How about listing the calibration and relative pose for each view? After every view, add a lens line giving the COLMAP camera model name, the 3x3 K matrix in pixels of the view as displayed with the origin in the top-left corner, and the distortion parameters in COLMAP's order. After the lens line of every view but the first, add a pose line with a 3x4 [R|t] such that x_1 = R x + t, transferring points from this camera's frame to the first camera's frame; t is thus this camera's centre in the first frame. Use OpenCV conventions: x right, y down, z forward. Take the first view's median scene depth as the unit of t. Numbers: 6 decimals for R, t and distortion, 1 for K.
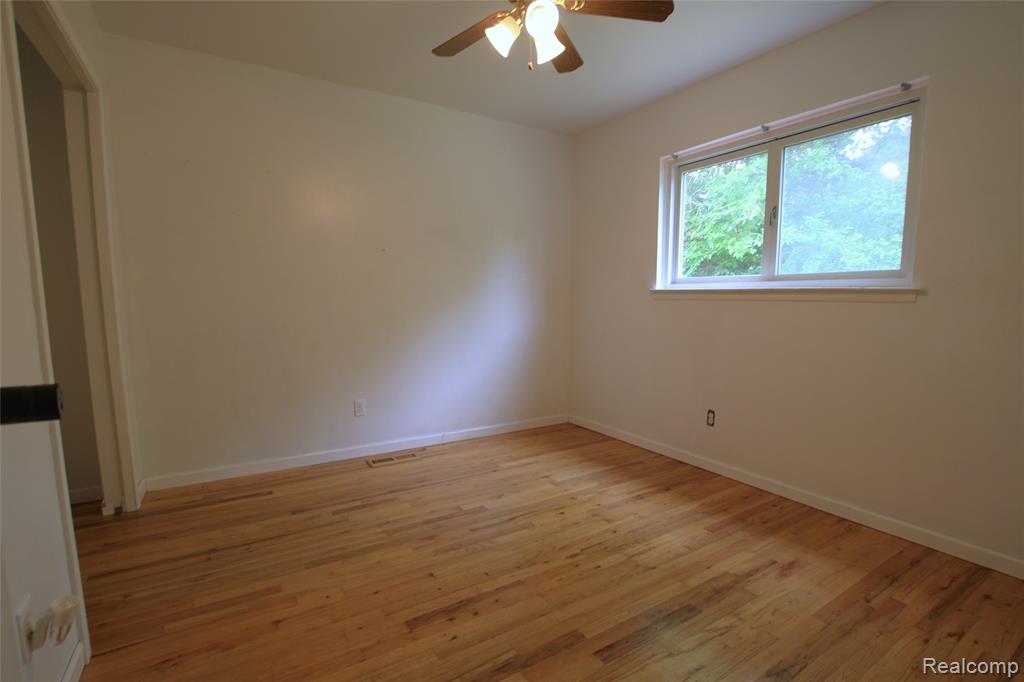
lens RADIAL K [[480.8, 0, 539.1], [0, 480.8, 345.2], [0, 0, 1]] dist [-0.032364, 0.003539]
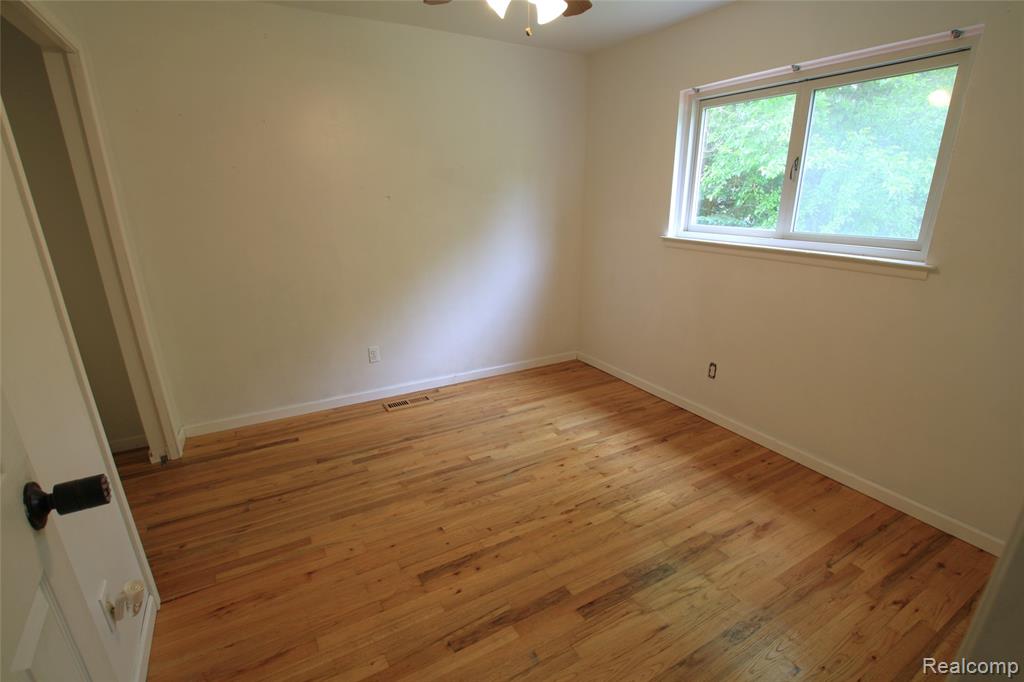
lens RADIAL K [[480.8, 0, 536.7], [0, 480.8, 358.9], [0, 0, 1]] dist [-0.032364, 0.003539]
pose [[0.999137, 0.014969, -0.038738, 0.033724], [-0.006565, 0.977985, 0.208573, -0.128639], [0.041007, -0.208139, 0.977239, -0.016985]]
